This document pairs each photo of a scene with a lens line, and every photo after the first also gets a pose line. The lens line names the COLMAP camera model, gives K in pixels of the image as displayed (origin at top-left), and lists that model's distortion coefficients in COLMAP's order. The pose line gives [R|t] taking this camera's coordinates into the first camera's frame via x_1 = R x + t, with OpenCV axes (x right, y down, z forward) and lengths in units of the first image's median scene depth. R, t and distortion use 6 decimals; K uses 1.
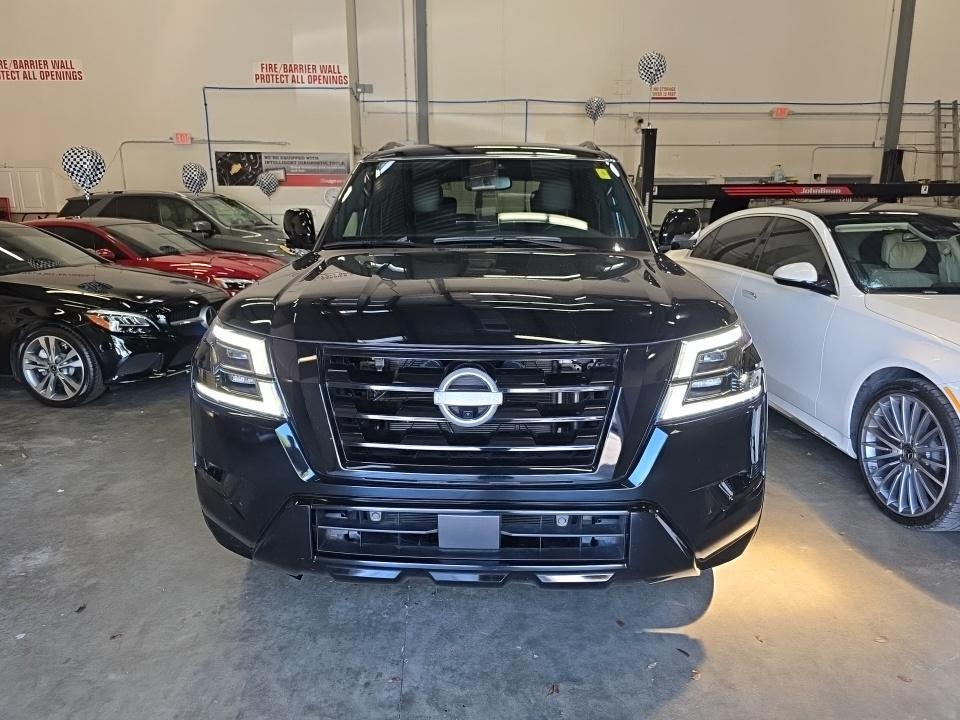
lens RADIAL K [[643.3, 0, 480.5], [0, 643.3, 348.9], [0, 0, 1]] dist [0.045705, -0.039330]
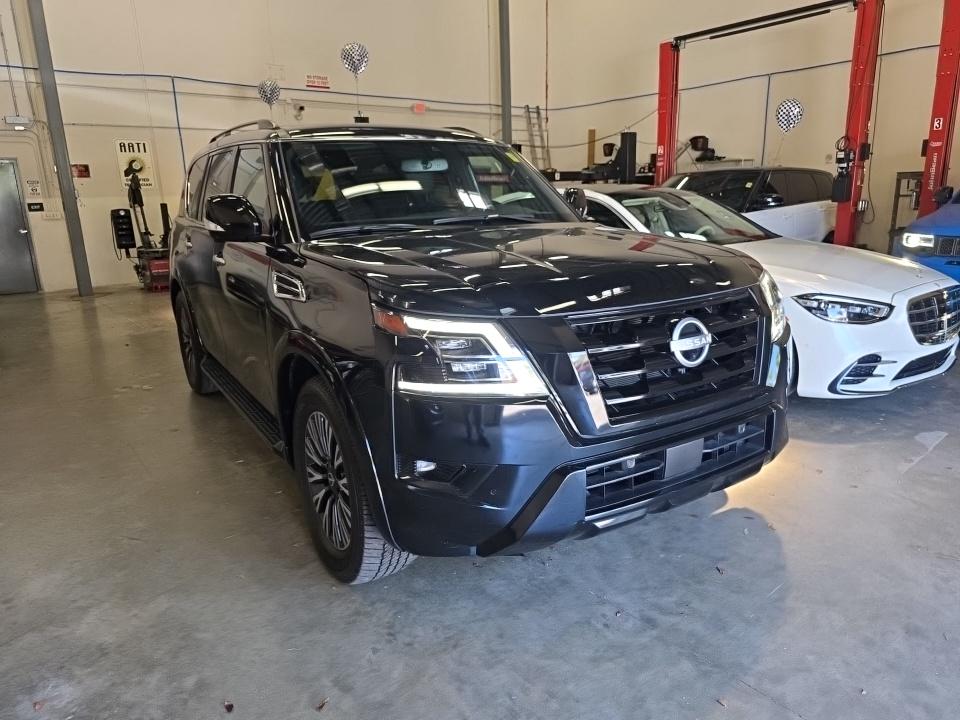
lens RADIAL K [[642.5, 0, 483.3], [0, 642.5, 355.9], [0, 0, 1]] dist [0.040677, -0.033154]
pose [[0.819597, -0.159941, 0.550163, -0.540987], [0.146713, 0.986817, 0.068320, -0.018912], [-0.553838, 0.024721, 0.832258, 0.128721]]
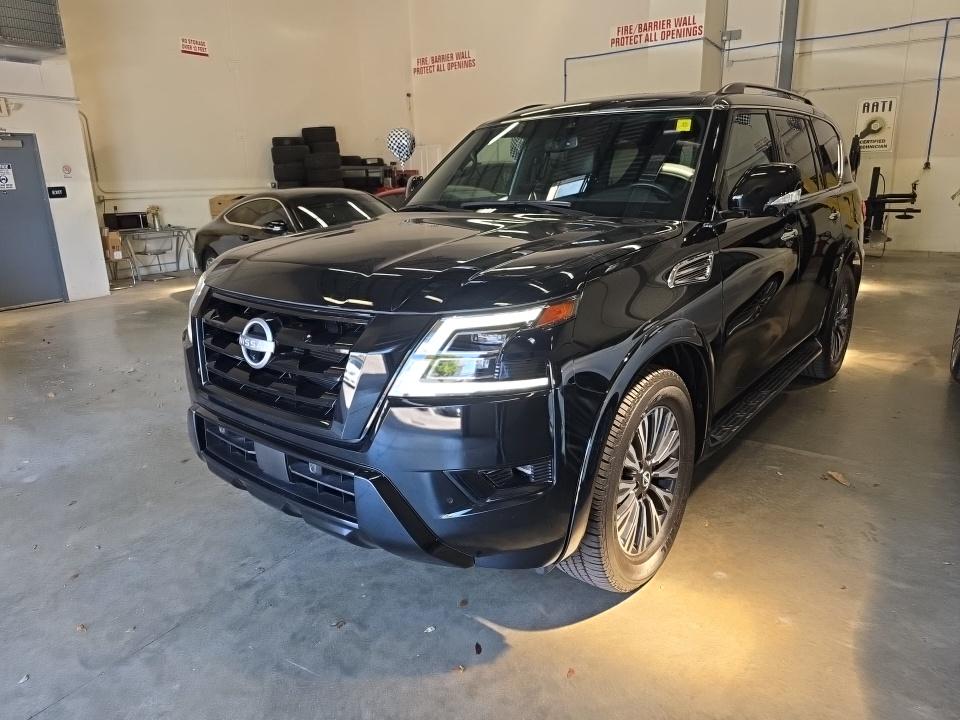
lens RADIAL K [[643.3, 0, 480.5], [0, 643.3, 348.9], [0, 0, 1]] dist [0.045705, -0.039330]
pose [[0.801666, 0.133523, -0.582669, 0.538319], [-0.100914, 0.990974, 0.088245, -0.030564], [0.589192, -0.011944, 0.807905, 0.167435]]
